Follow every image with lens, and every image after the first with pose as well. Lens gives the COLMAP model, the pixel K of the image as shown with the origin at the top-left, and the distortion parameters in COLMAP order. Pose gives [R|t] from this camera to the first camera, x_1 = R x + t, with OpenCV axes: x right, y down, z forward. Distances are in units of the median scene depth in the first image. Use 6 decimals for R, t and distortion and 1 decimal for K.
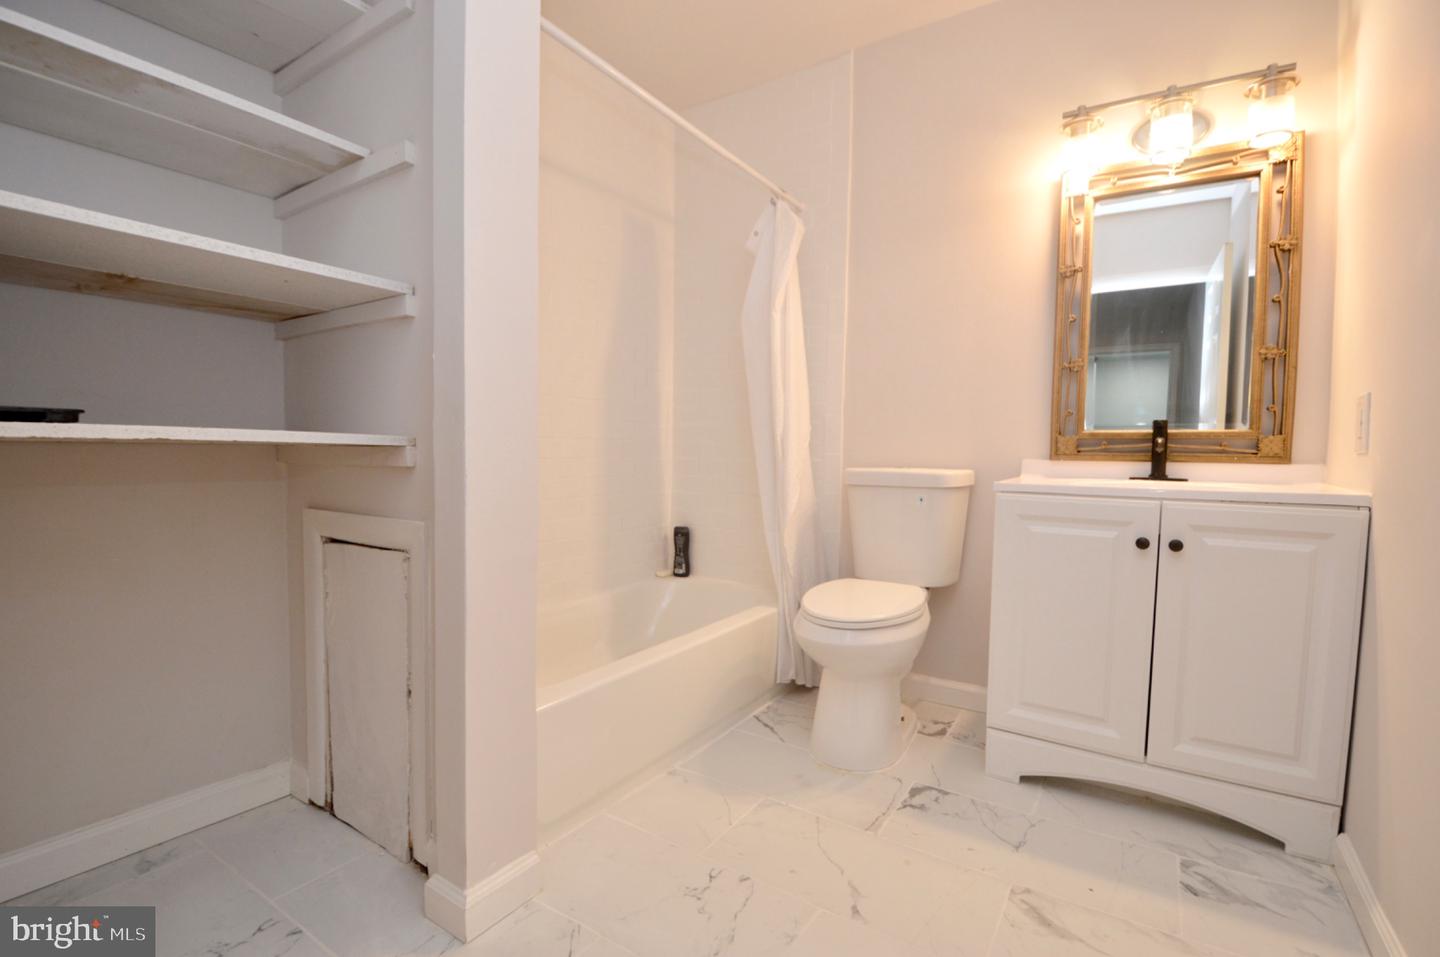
lens RADIAL K [[666.8, 0, 720.0], [0, 666.8, 478.5], [0, 0, 1]] dist [0.027791, -0.036815]
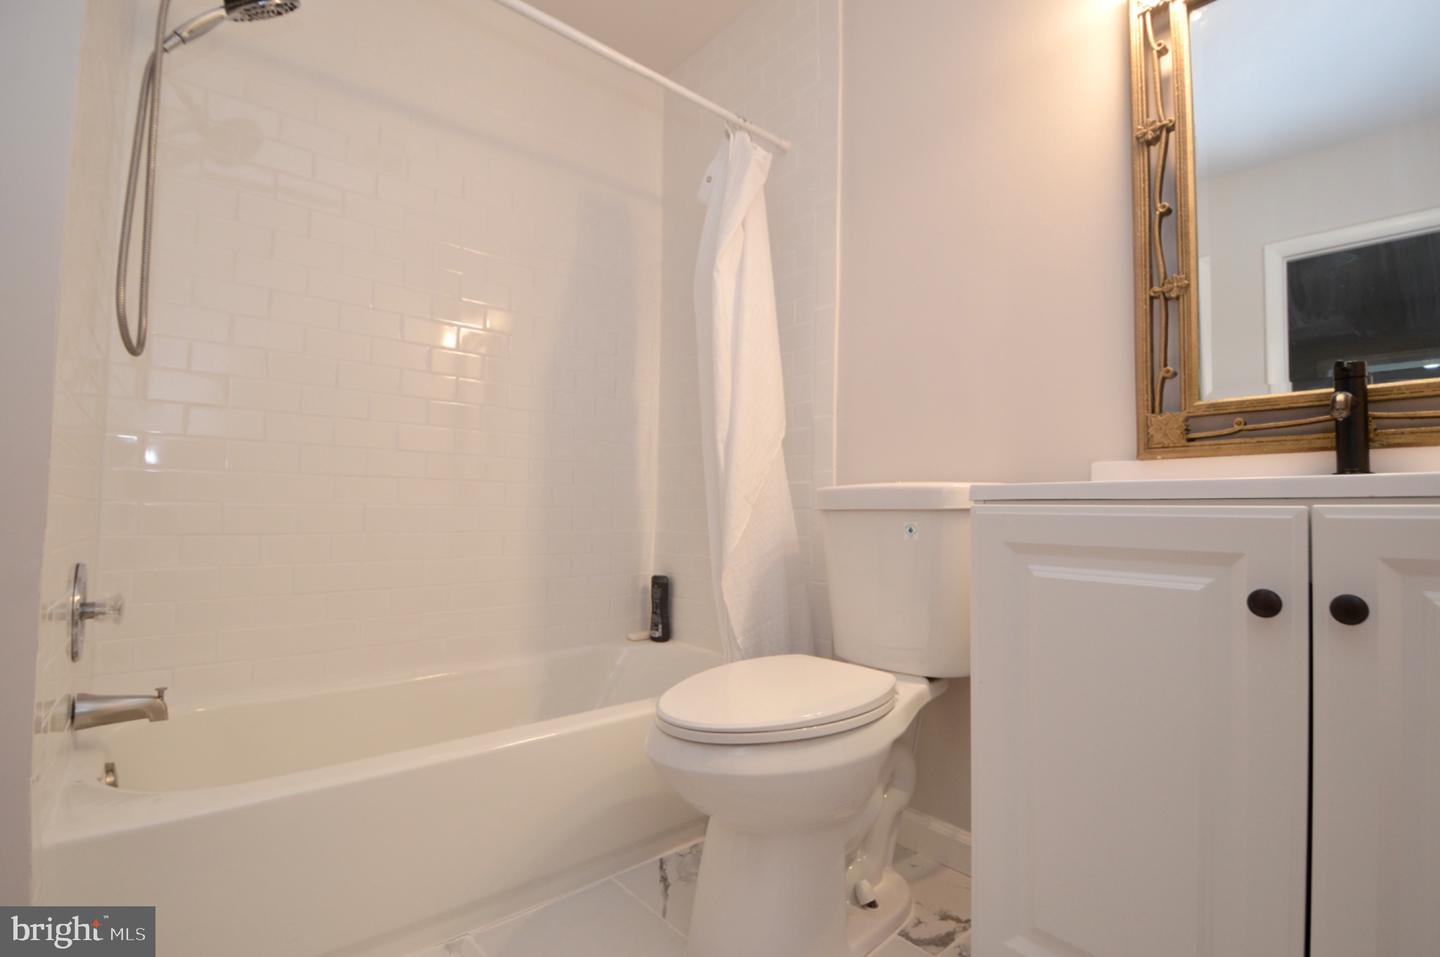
lens RADIAL K [[666.8, 0, 720.0], [0, 666.8, 478.5], [0, 0, 1]] dist [0.027791, -0.036815]
pose [[0.959868, -0.014922, -0.280056, 0.305913], [-0.013040, 0.995129, -0.097715, 0.046690], [0.280150, 0.097445, 0.954998, 0.358399]]
